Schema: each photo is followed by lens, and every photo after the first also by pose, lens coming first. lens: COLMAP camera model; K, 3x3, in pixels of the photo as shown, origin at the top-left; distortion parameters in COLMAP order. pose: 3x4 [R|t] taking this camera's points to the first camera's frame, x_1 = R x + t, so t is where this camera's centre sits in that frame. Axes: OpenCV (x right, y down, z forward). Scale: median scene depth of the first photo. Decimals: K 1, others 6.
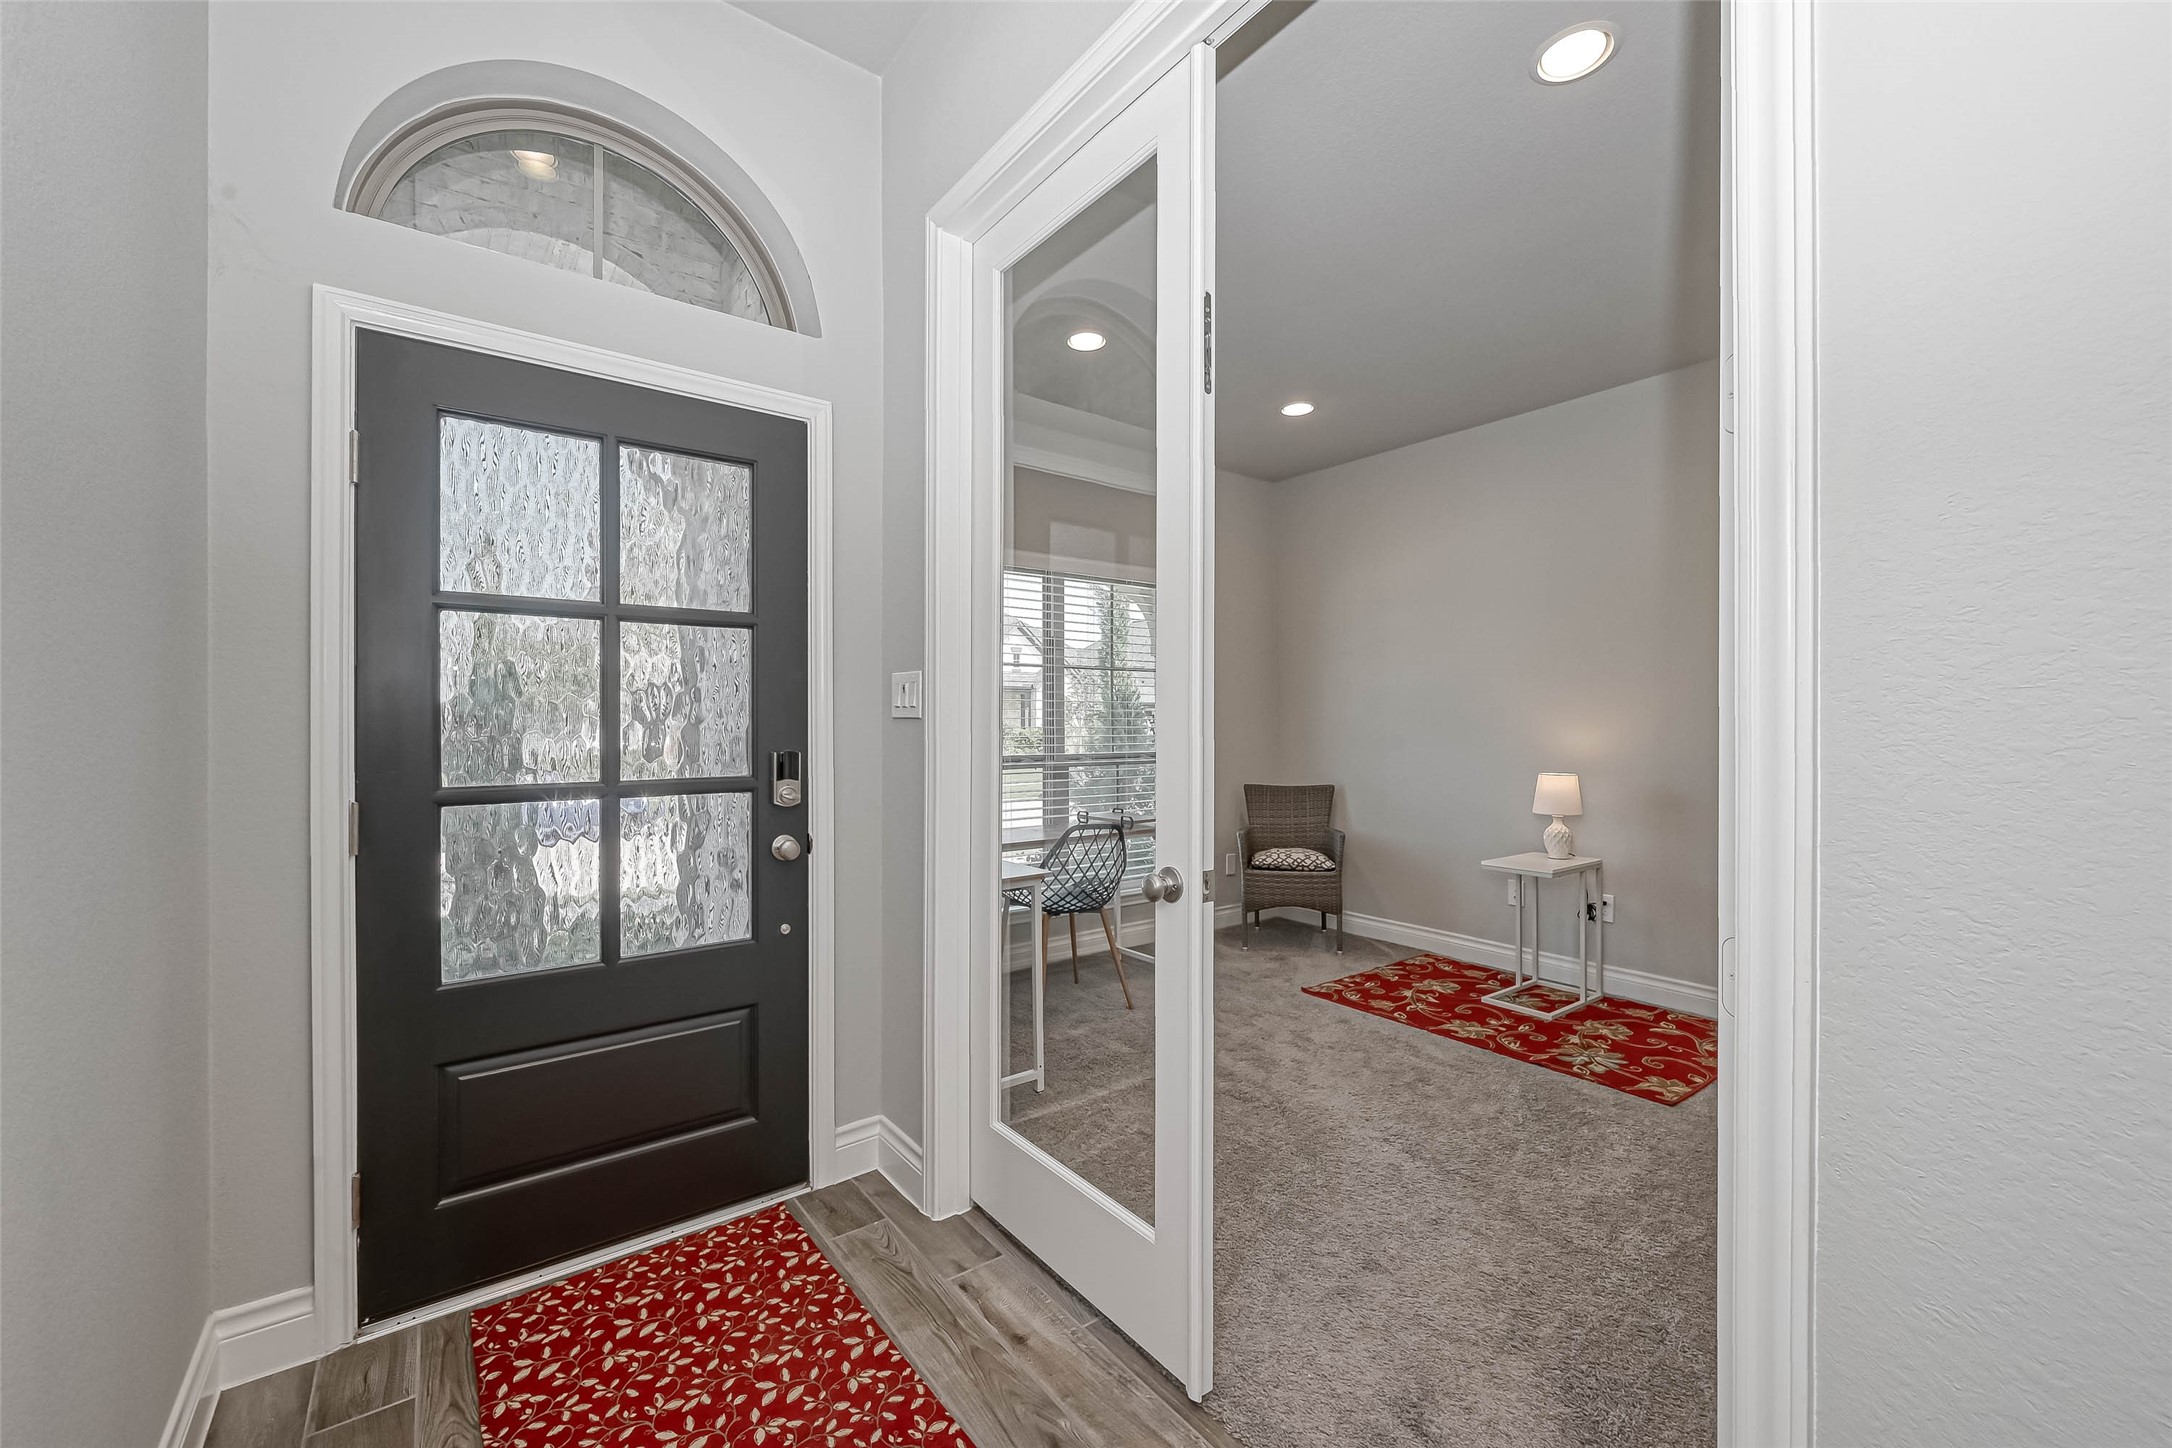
lens RADIAL K [[882.3, 0, 1070.7], [0, 882.3, 716.5], [0, 0, 1]] dist [0.000749, 0.000091]
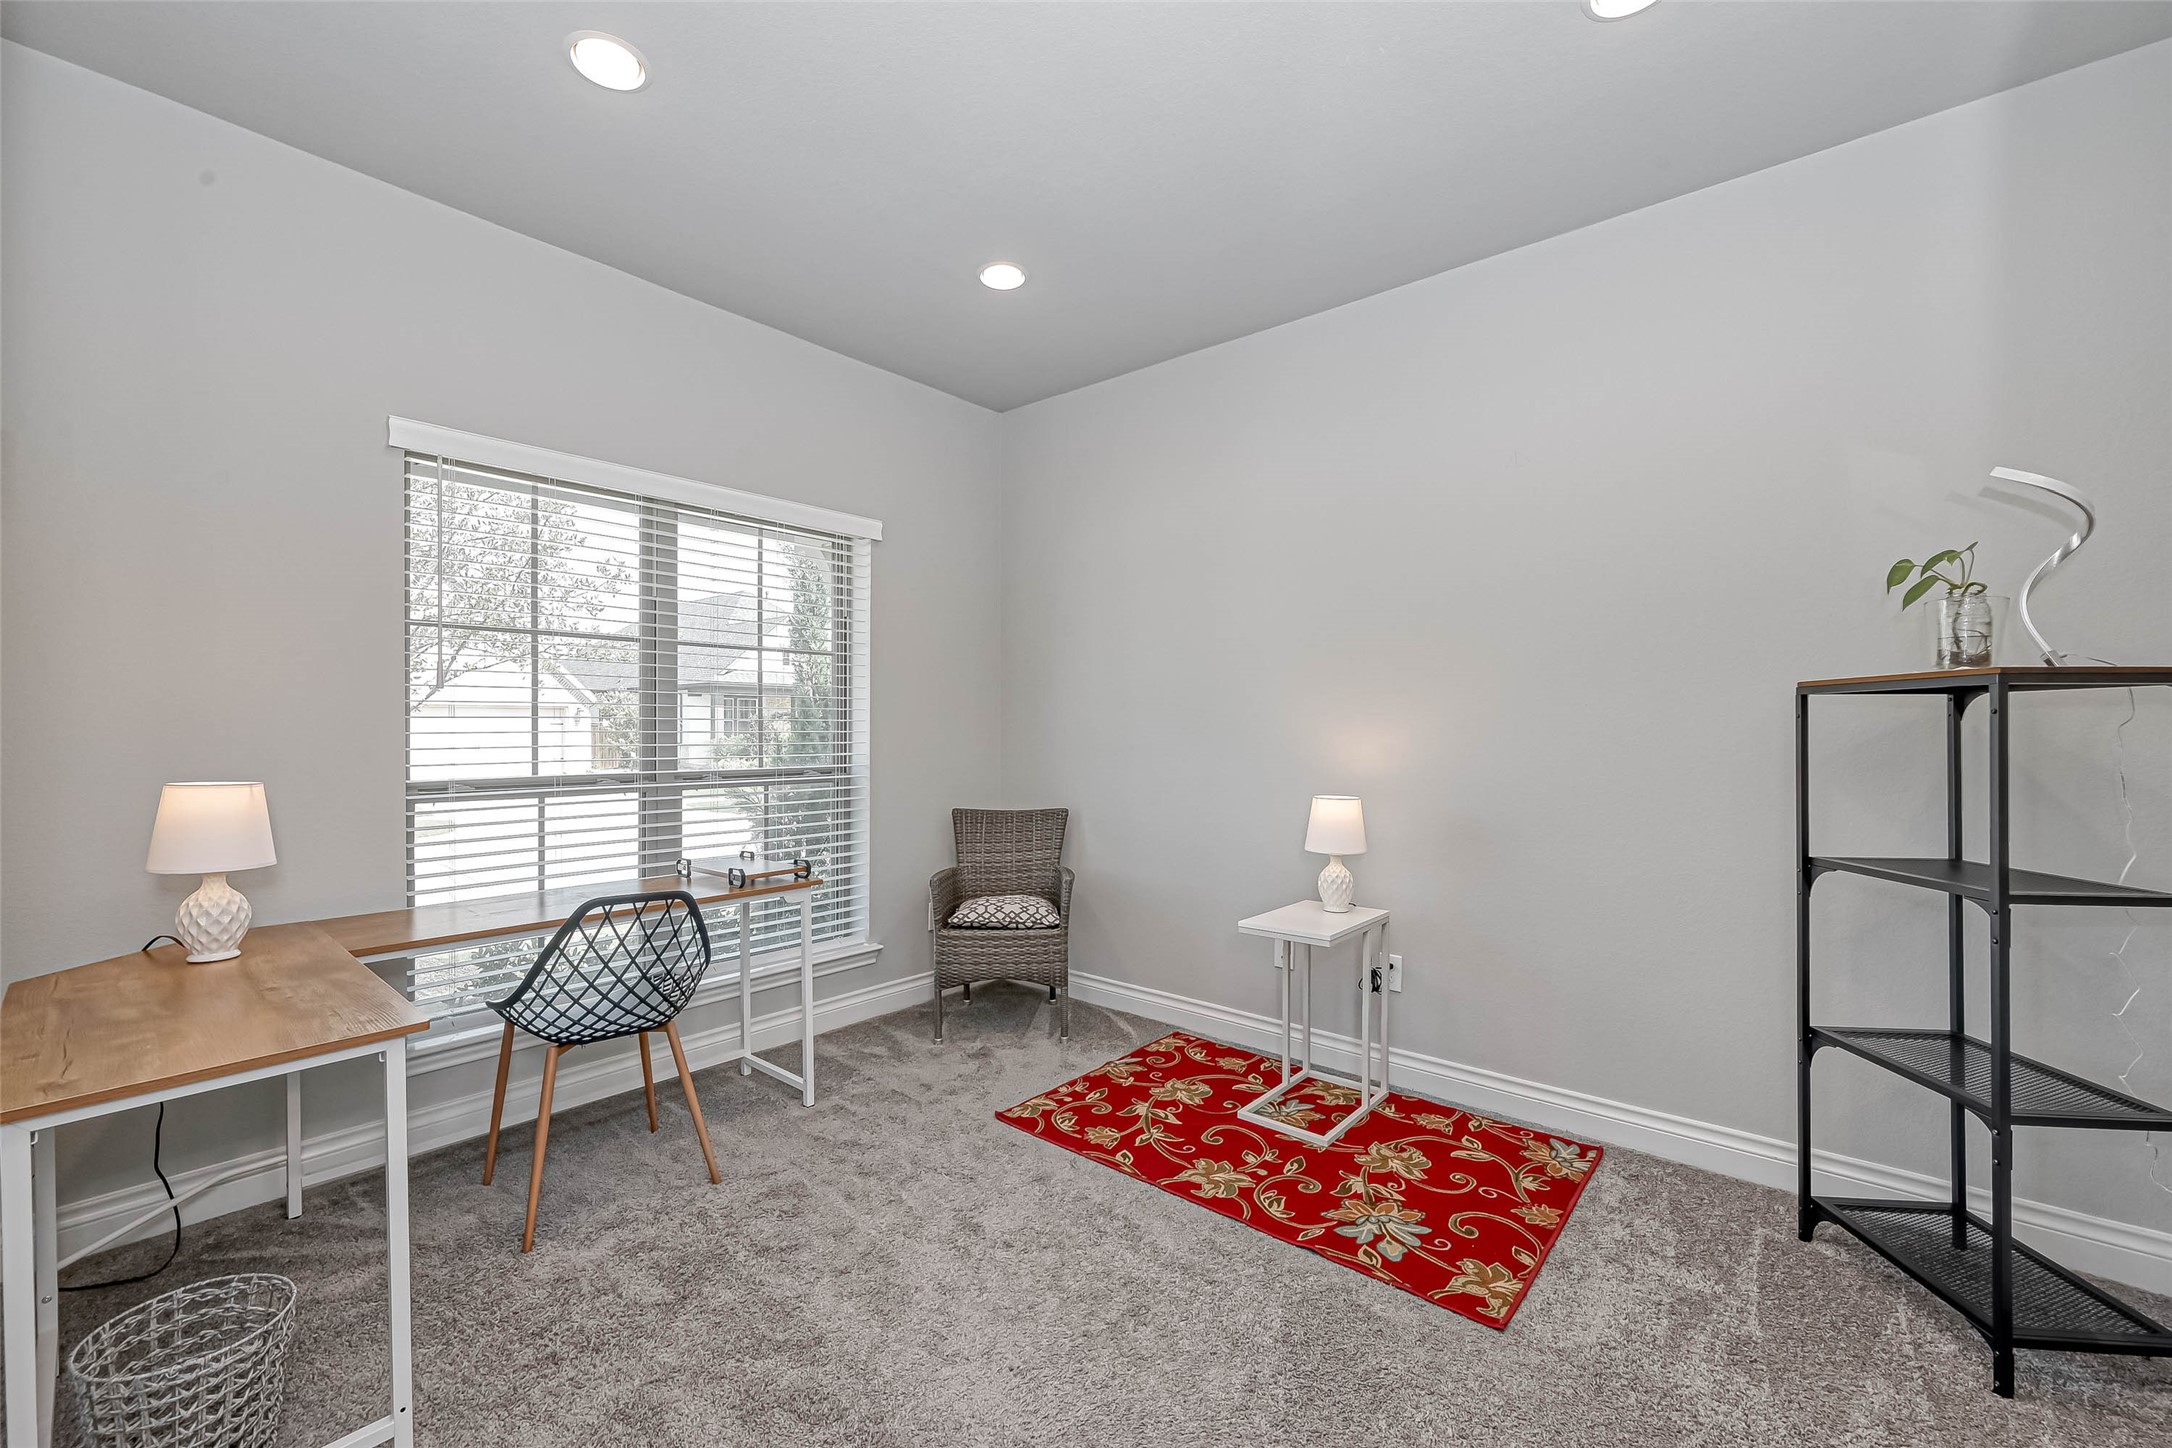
lens RADIAL K [[882.3, 0, 1092.5], [0, 882.3, 734.7], [0, 0, 1]] dist [0.000749, 0.000091]
pose [[0.970182, 0.001723, 0.242370, 0.176530], [-0.005208, 0.999892, 0.013738, 0.004697], [-0.242321, -0.014591, 0.970087, 0.337742]]
